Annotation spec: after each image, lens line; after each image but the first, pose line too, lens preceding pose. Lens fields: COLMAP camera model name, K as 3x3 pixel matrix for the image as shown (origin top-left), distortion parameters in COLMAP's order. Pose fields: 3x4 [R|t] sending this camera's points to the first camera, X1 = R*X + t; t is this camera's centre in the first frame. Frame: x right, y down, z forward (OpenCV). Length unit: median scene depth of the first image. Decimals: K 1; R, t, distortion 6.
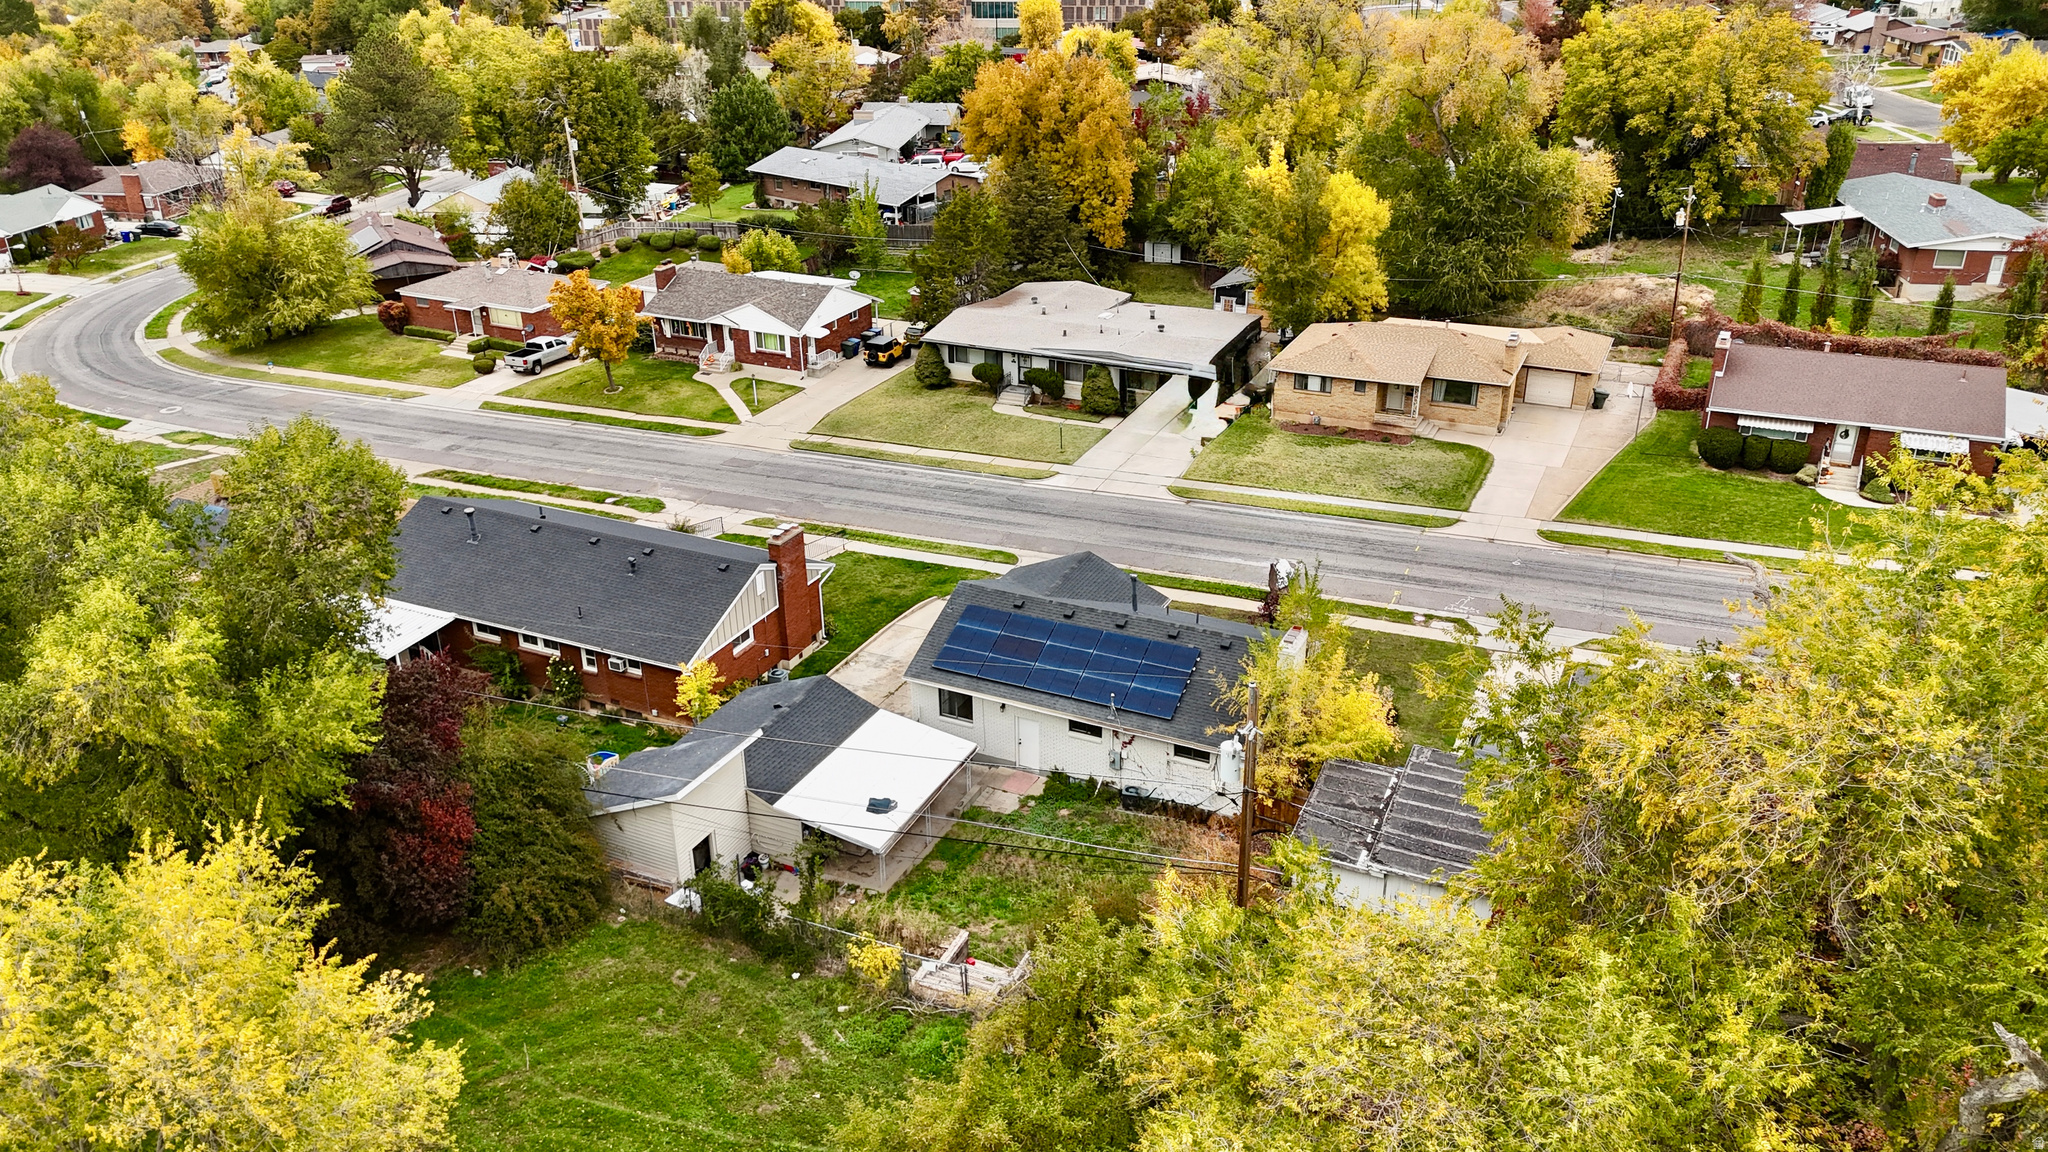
lens RADIAL K [[1501.6, 0, 1024.9], [0, 1501.6, 582.3], [0, 0, 1]] dist [0.093269, -0.079966]
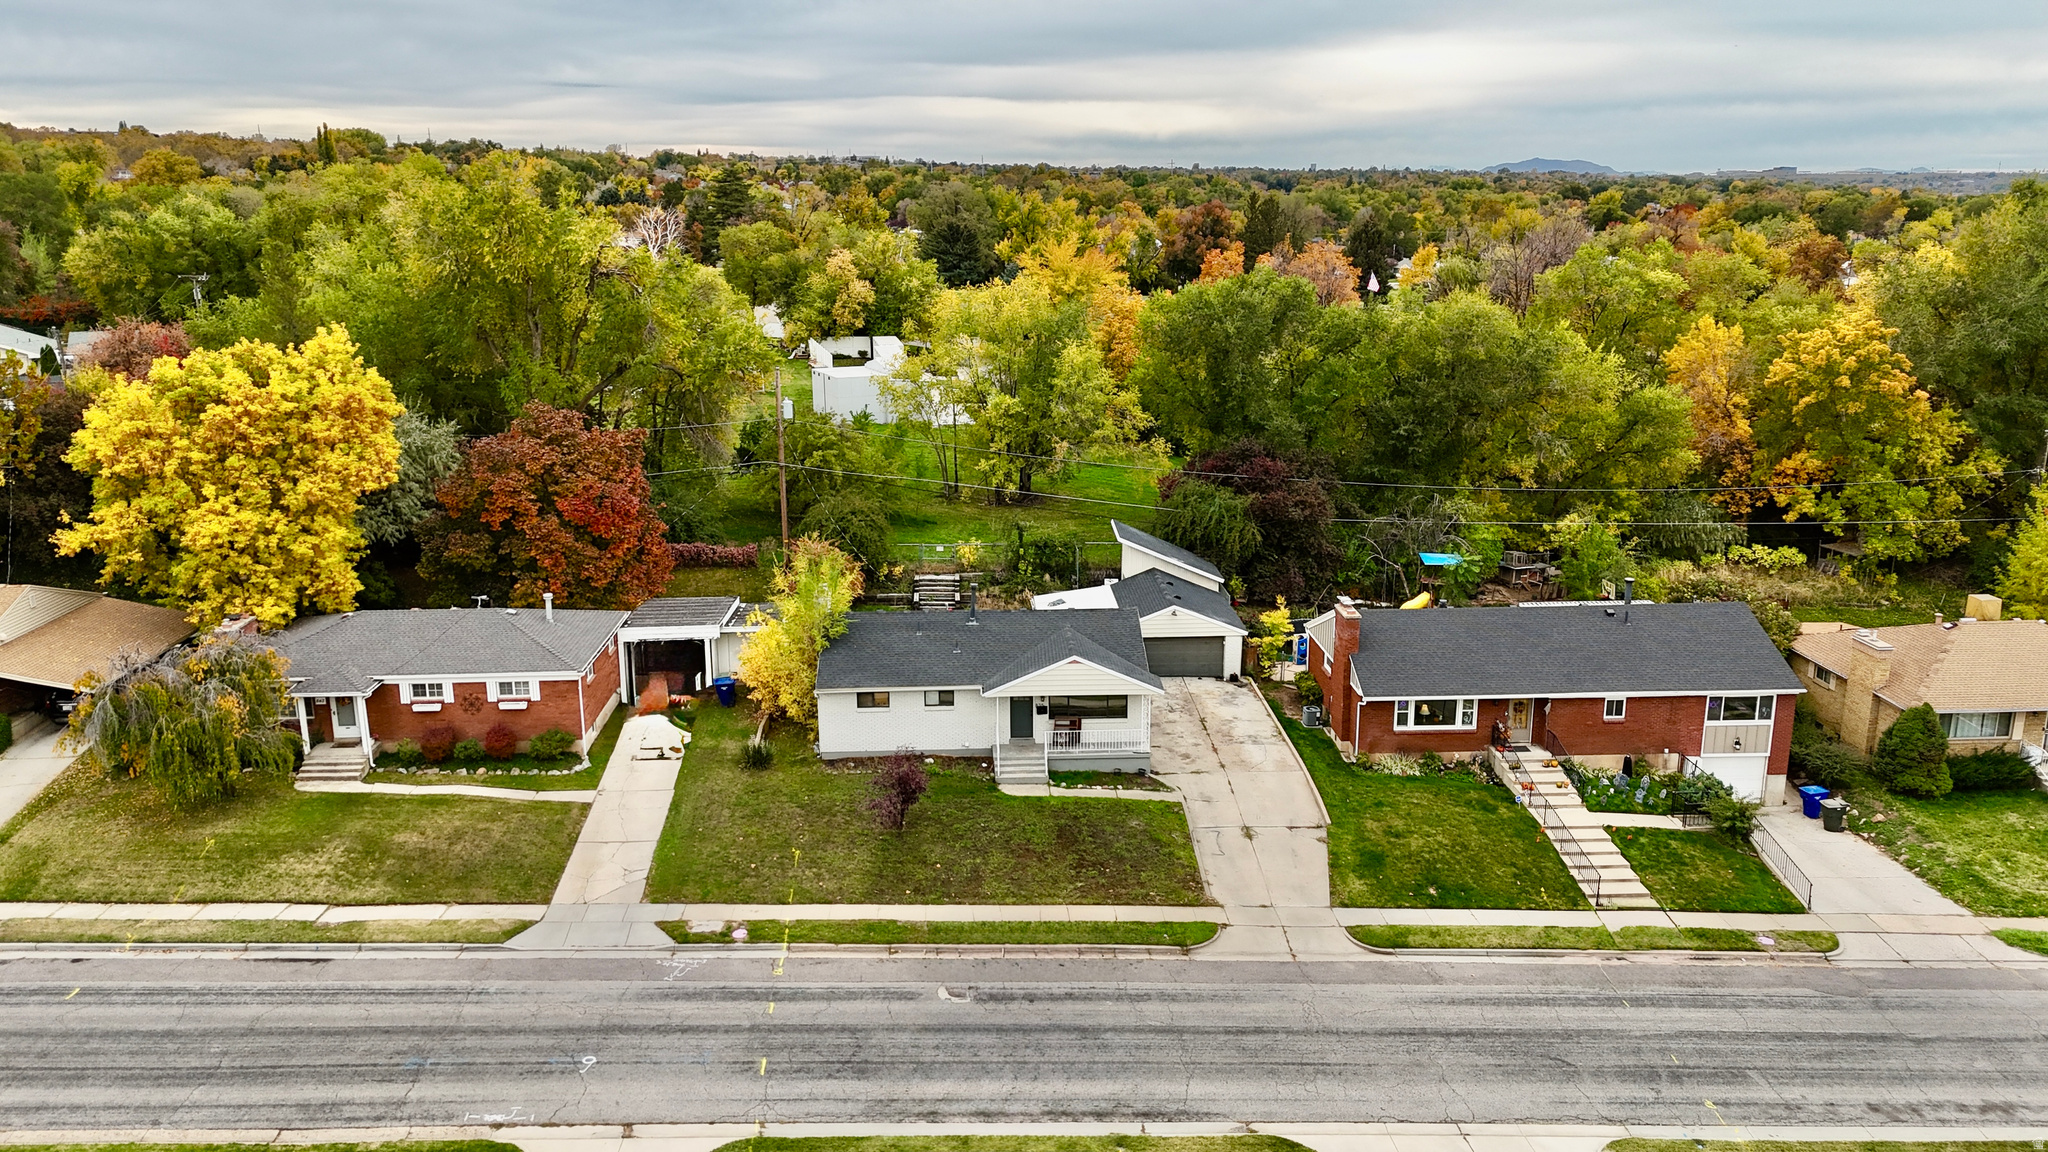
lens RADIAL K [[1504.8, 0, 1024.0], [0, 1504.8, 576.0], [0, 0, 1]] dist [0.089707, -0.079204]
pose [[-0.884204, 0.132096, -0.448034, 0.307809], [-0.186285, 0.779876, 0.597571, -0.391582], [0.428348, 0.611837, -0.664962, 0.999746]]
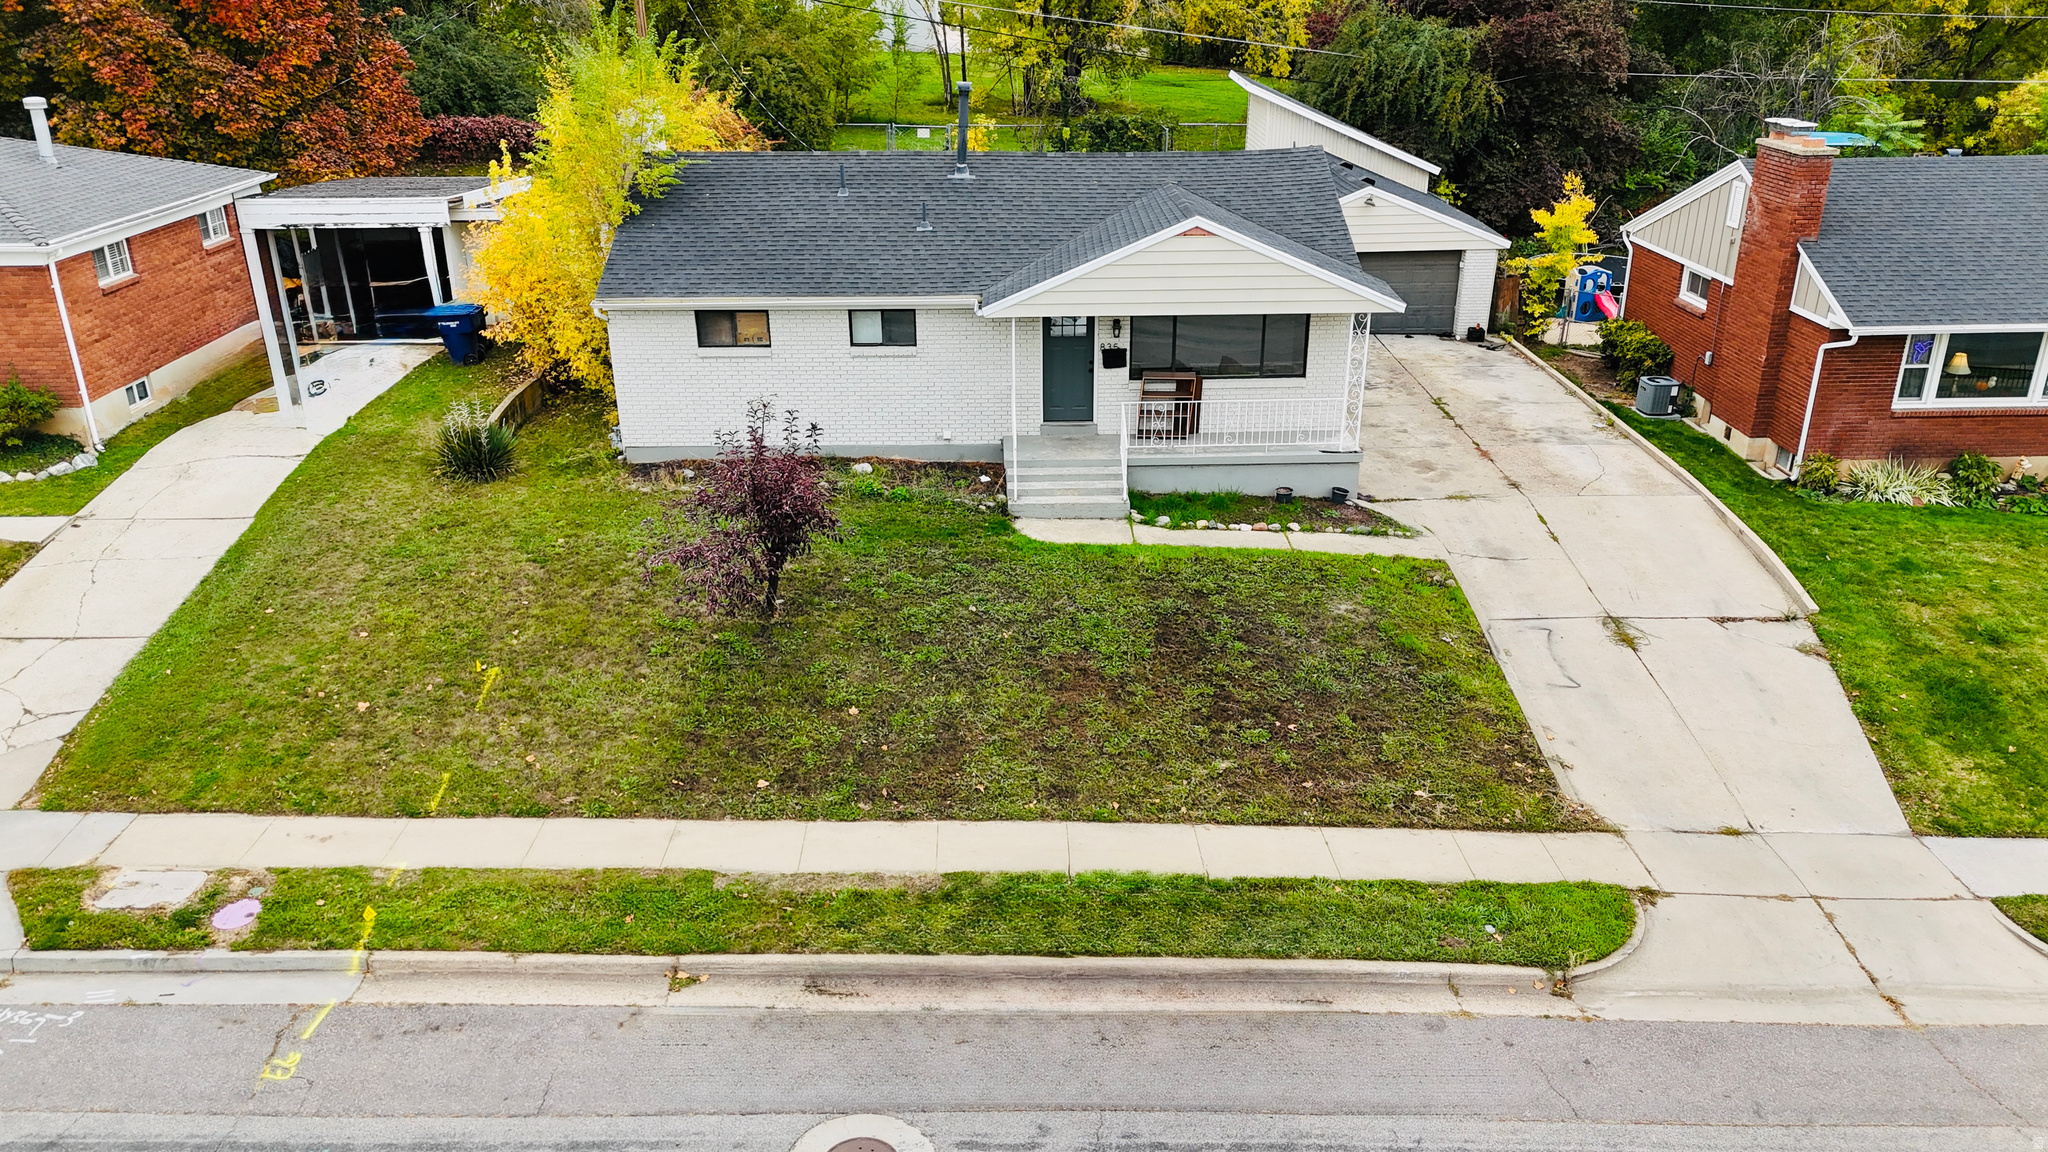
lens RADIAL K [[1502.0, 0, 1027.8], [0, 1502.0, 589.1], [0, 0, 1]] dist [0.088458, -0.094400]
pose [[-0.894801, 0.189631, -0.404191, 0.165407], [-0.177094, 0.680296, 0.711220, -0.145069], [0.409840, 0.707981, -0.575148, 0.807762]]
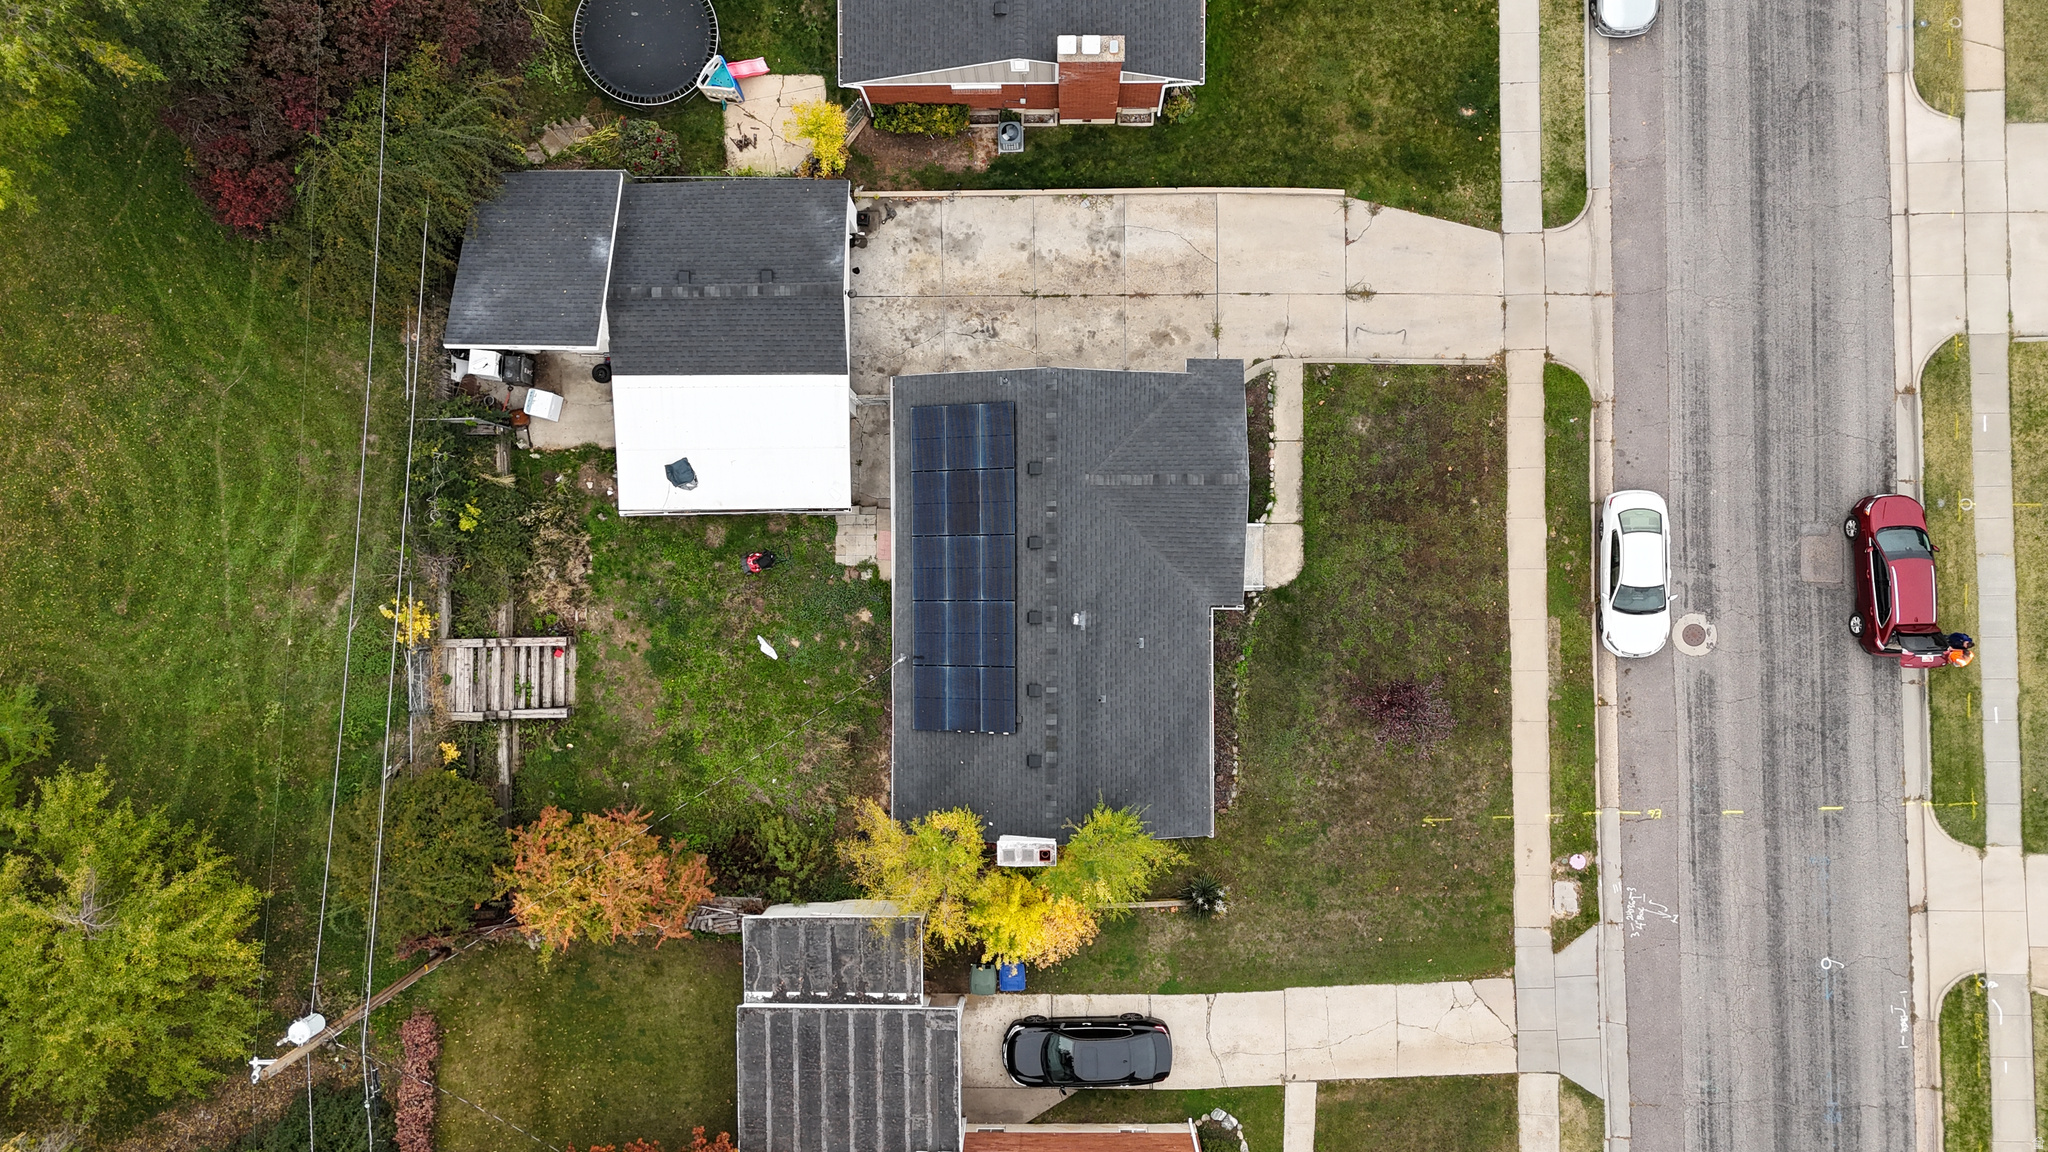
lens RADIAL K [[1501.6, 0, 1024.9], [0, 1501.6, 582.3], [0, 0, 1]] dist [0.093269, -0.079966]
pose [[0.430651, 0.902489, 0.007317, 0.022340], [-0.379419, 0.173683, 0.908777, -0.372992], [0.818890, -0.394142, 0.417218, 0.387571]]
